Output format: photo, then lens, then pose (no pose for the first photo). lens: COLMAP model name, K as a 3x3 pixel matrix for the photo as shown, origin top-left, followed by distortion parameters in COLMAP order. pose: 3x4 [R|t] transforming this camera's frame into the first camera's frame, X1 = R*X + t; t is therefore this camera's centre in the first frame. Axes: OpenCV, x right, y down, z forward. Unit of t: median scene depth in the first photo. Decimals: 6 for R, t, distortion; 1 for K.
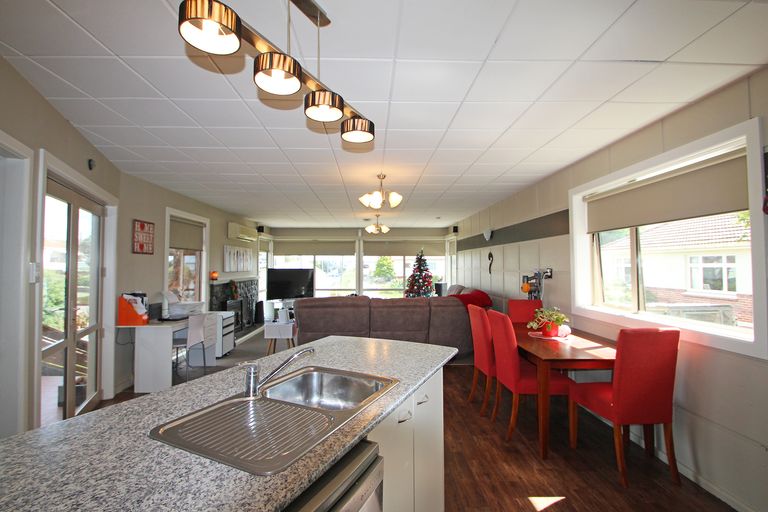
lens RADIAL K [[362.7, 0, 384.0], [0, 362.7, 256.0], [0, 0, 1]] dist [0.004373, -0.016778]
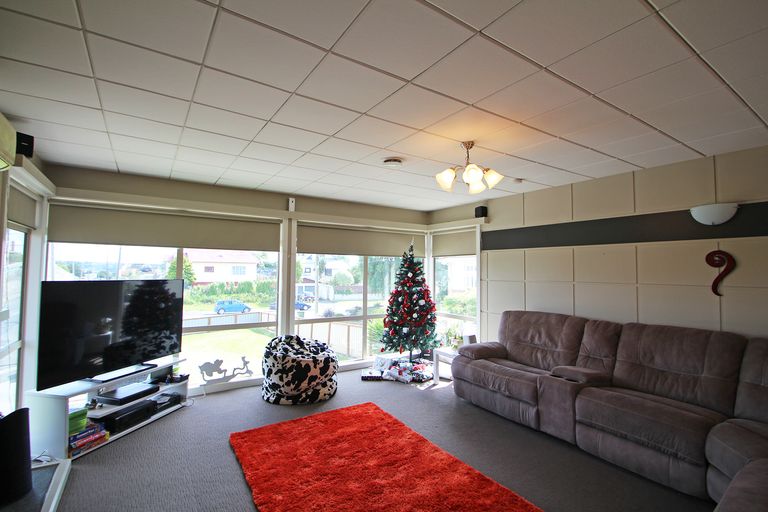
lens RADIAL K [[362.7, 0, 384.0], [0, 362.7, 256.0], [0, 0, 1]] dist [0.004373, -0.016778]
pose [[0.847933, 0.032117, 0.529129, -0.214360], [-0.021865, 0.999432, -0.025625, 0.013037], [-0.529652, 0.010158, 0.848154, 0.538081]]
